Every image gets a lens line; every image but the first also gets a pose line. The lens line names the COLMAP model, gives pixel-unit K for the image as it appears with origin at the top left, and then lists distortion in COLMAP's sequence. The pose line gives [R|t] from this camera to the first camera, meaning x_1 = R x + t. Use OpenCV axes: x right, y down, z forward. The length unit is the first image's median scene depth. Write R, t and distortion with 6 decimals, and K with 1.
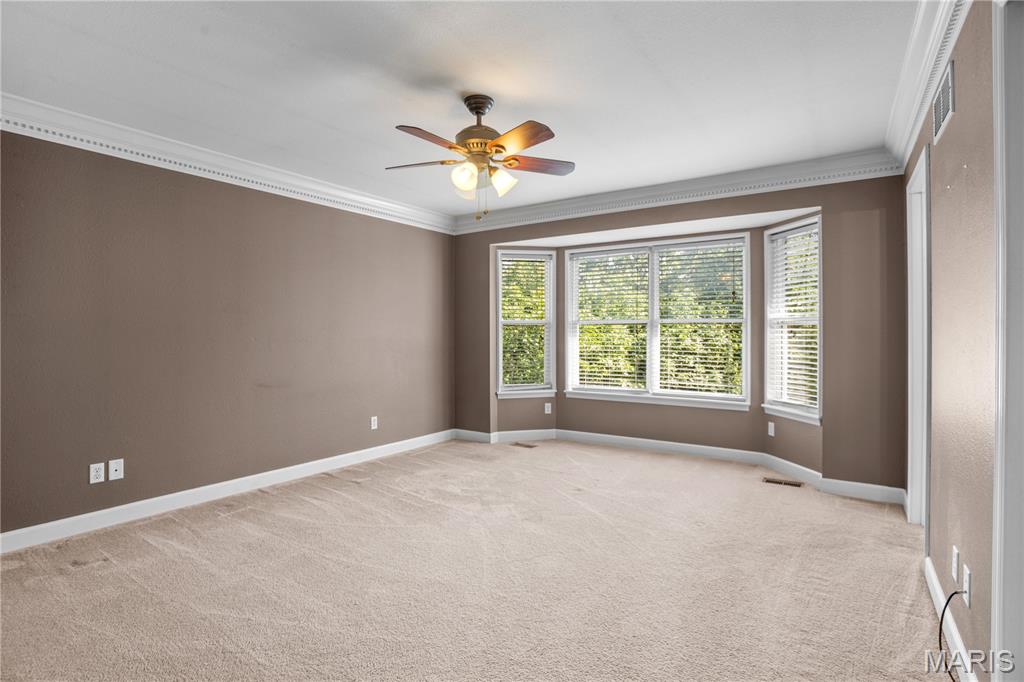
lens RADIAL K [[488.1, 0, 514.9], [0, 488.1, 329.6], [0, 0, 1]] dist [-0.083407, 0.038793]
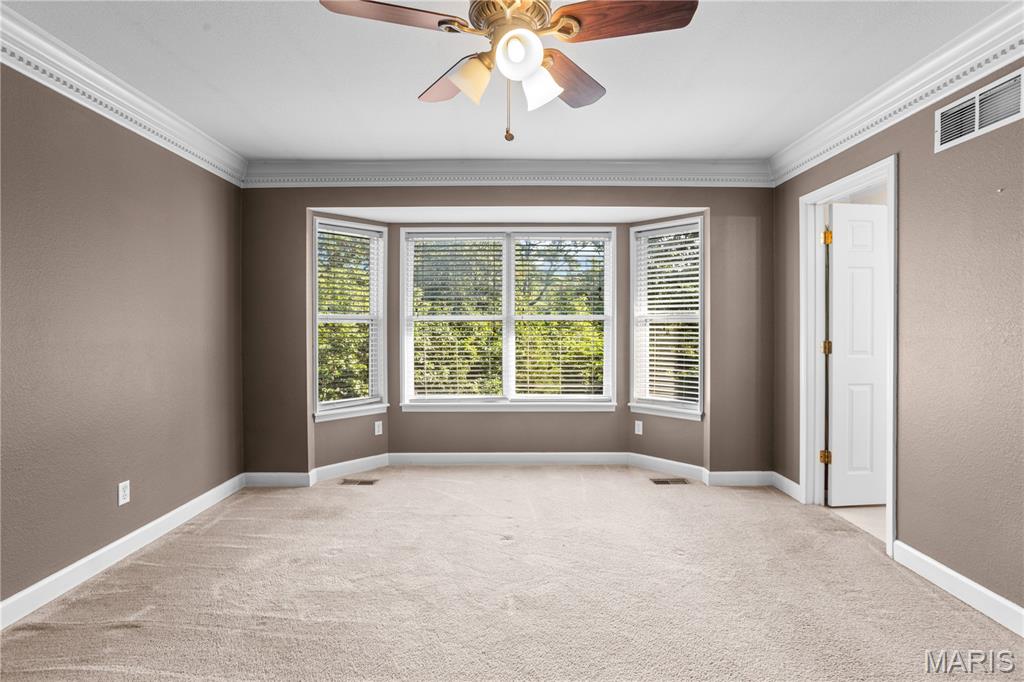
lens RADIAL K [[486.6, 0, 515.9], [0, 486.6, 330.5], [0, 0, 1]] dist [-0.055790, 0.035271]
pose [[0.830086, -0.003244, 0.557626, -0.228910], [-0.001498, 0.999966, 0.008047, -0.001488], [-0.557633, -0.007515, 0.830053, 0.296479]]
